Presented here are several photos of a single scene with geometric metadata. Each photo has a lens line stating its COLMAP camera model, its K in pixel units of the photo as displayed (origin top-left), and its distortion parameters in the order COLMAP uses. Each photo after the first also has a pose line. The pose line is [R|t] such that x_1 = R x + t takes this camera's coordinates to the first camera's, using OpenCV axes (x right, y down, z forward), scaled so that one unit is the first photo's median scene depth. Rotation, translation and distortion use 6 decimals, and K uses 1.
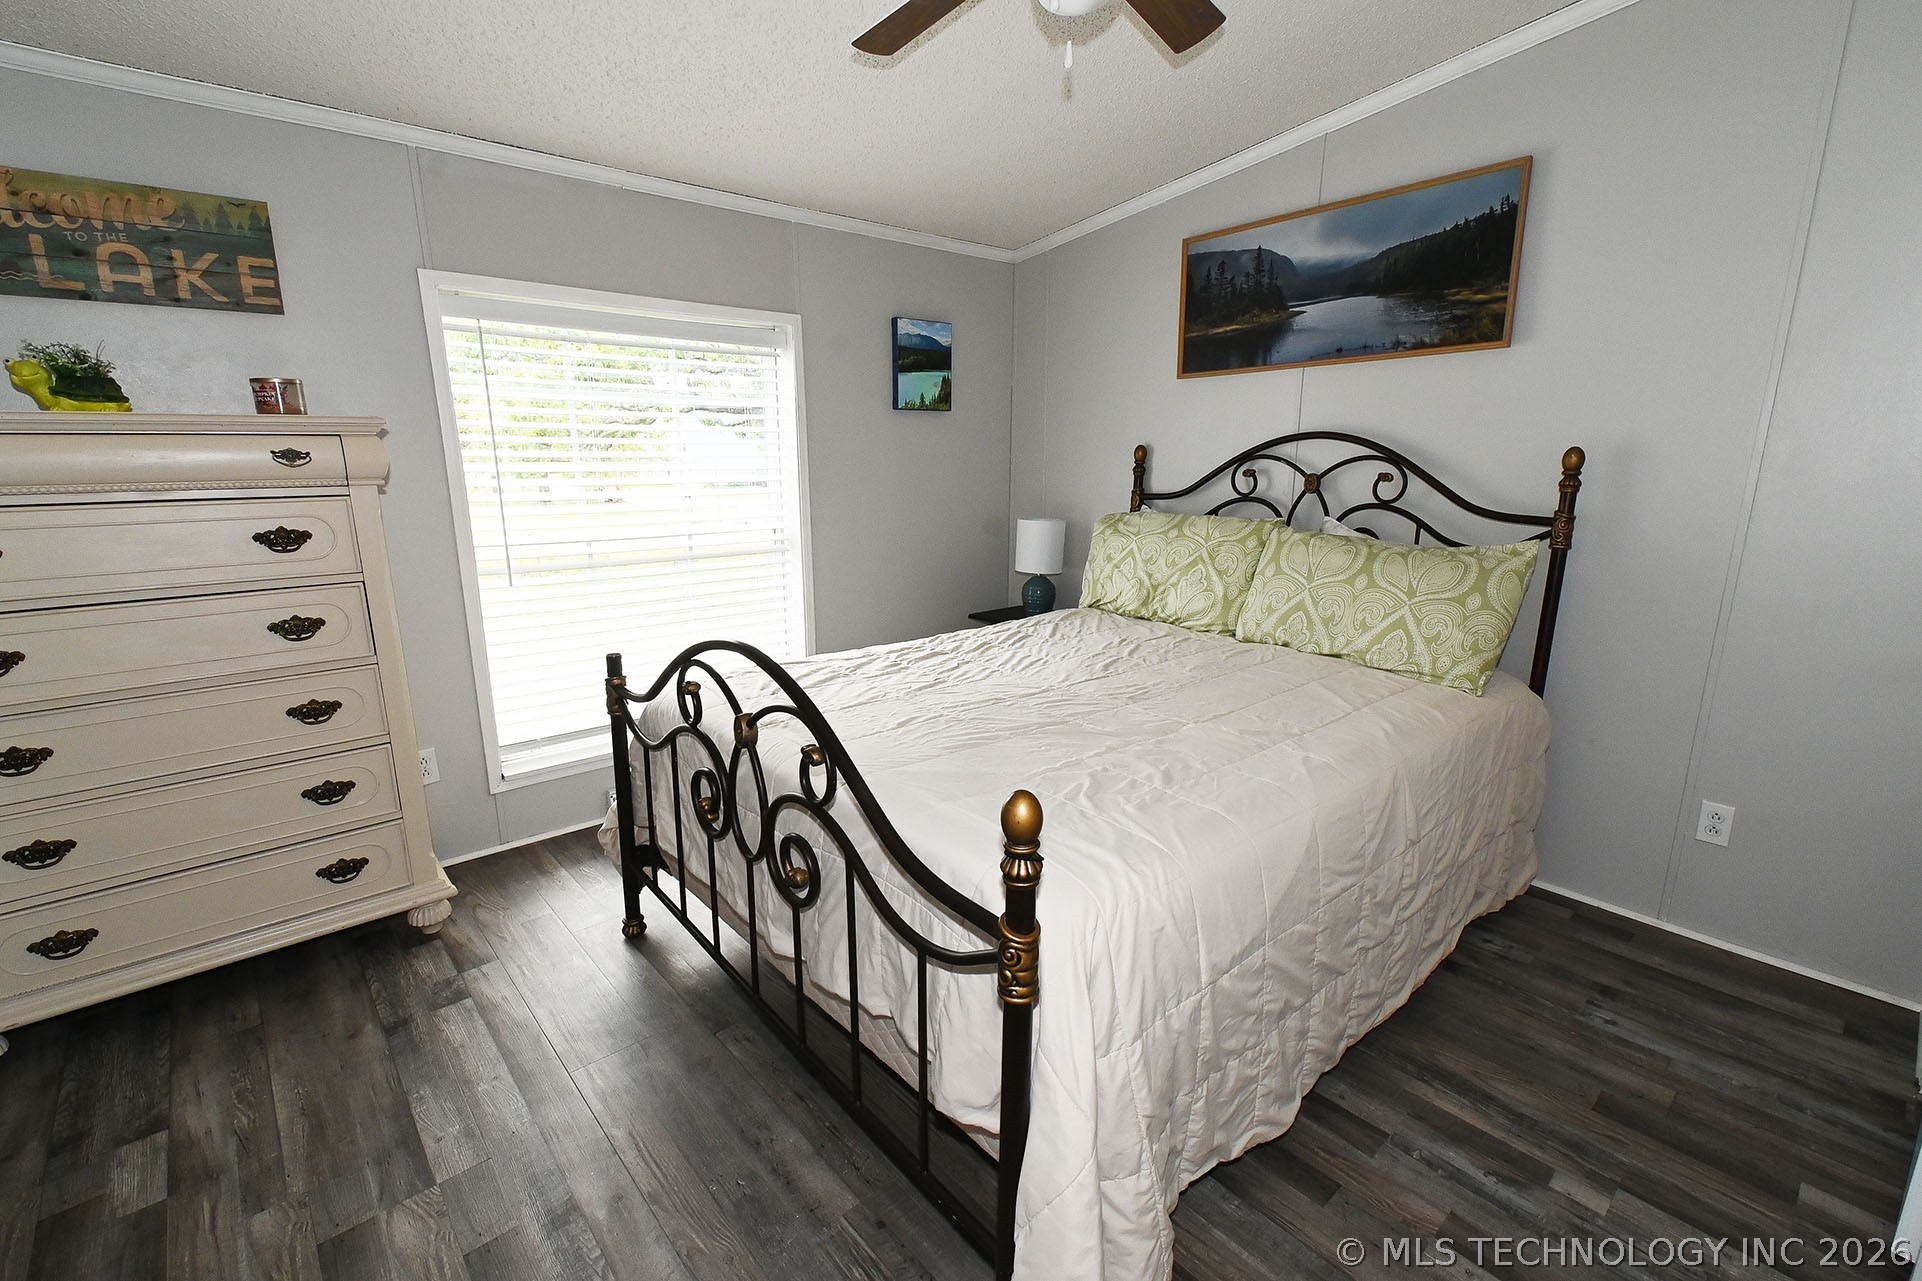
lens RADIAL K [[856.0, 0, 973.0], [0, 856.0, 639.0], [0, 0, 1]] dist [0.012363, -0.005477]
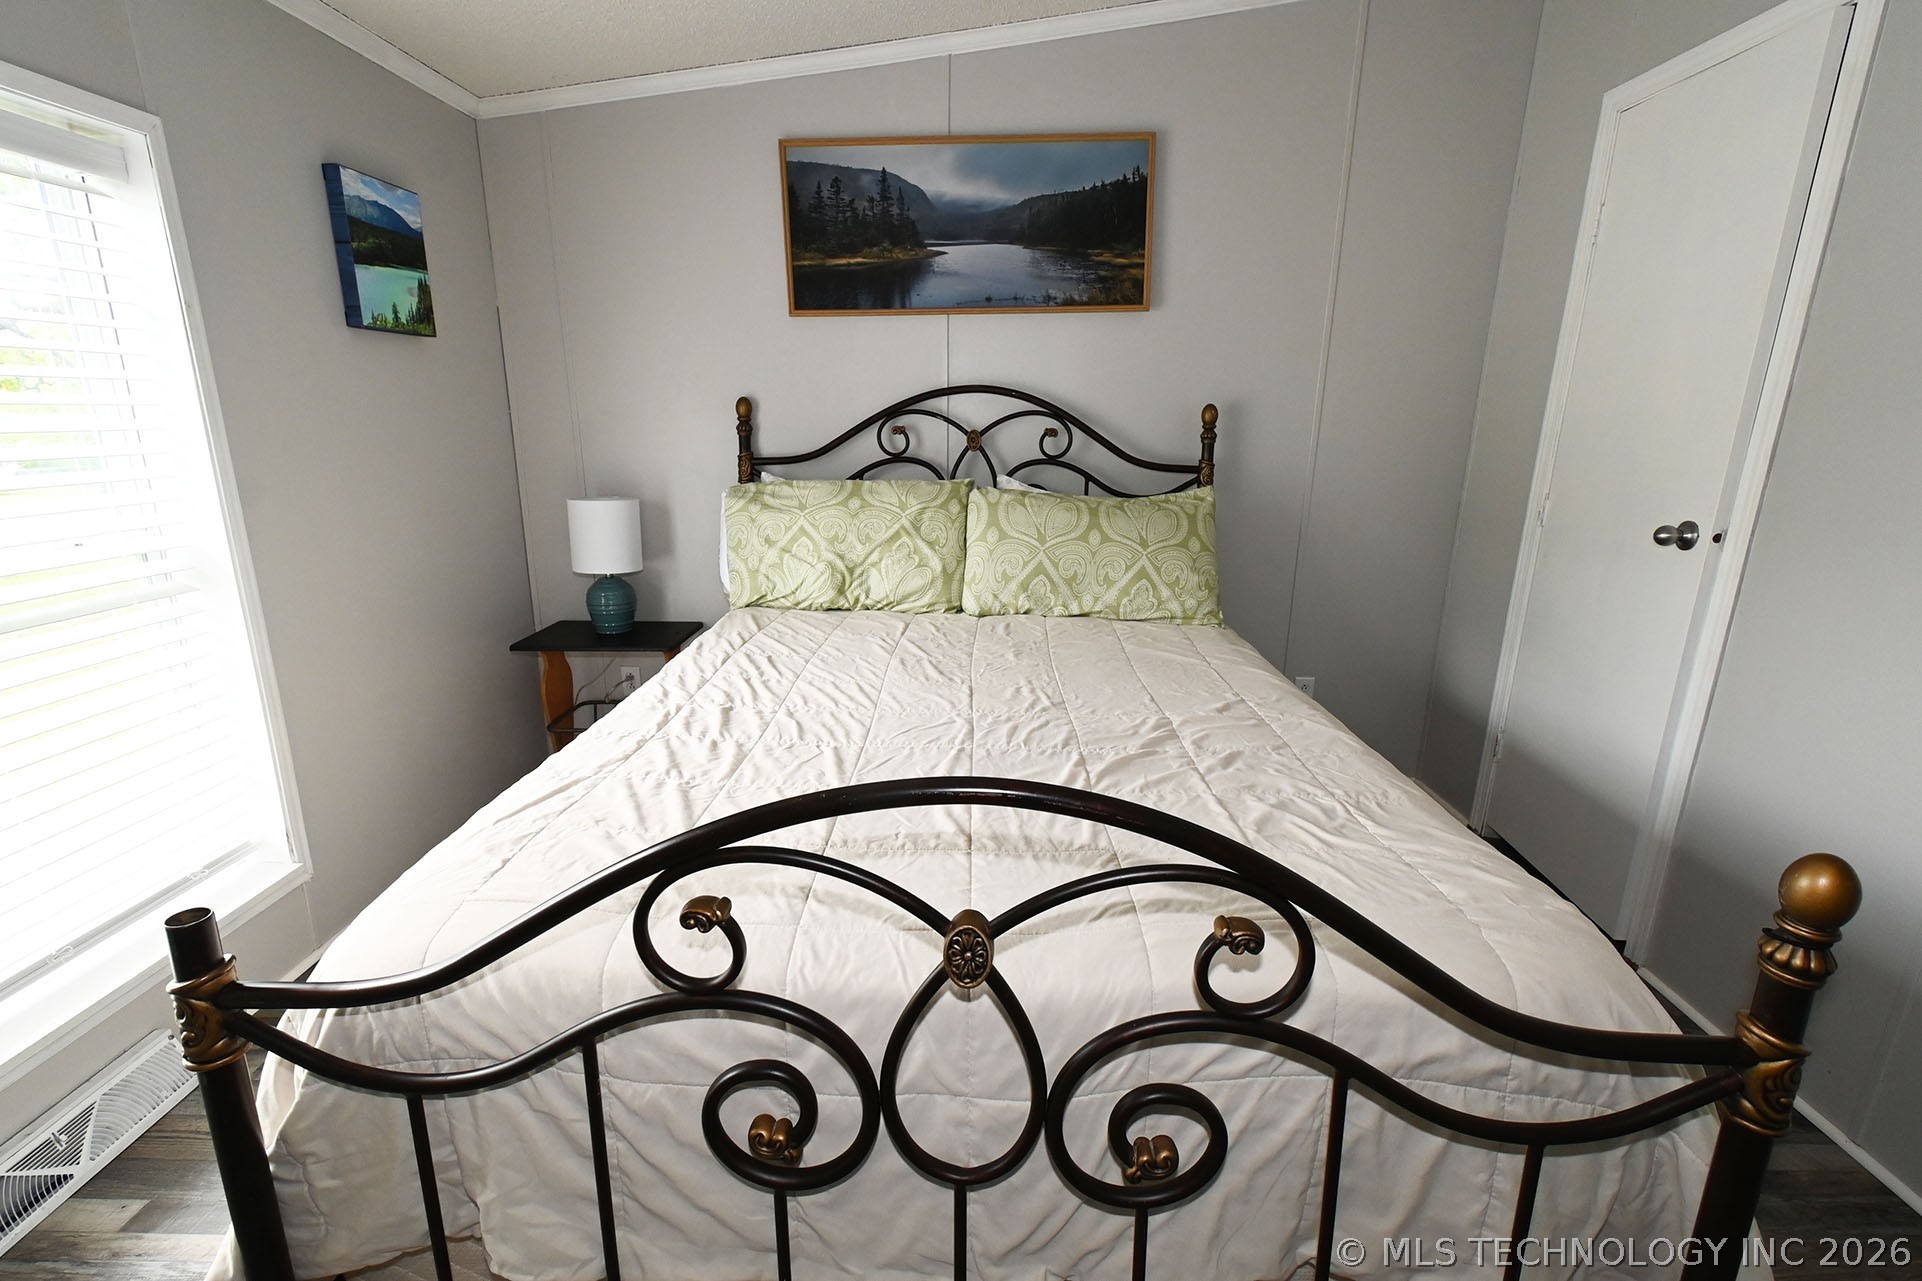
lens RADIAL K [[856.0, 0, 973.0], [0, 856.0, 639.0], [0, 0, 1]] dist [0.012363, -0.005477]
pose [[0.671281, -0.185770, 0.717545, -0.324723], [0.153450, 0.981940, 0.110665, -0.070108], [-0.725144, 0.035820, 0.687665, 0.353423]]
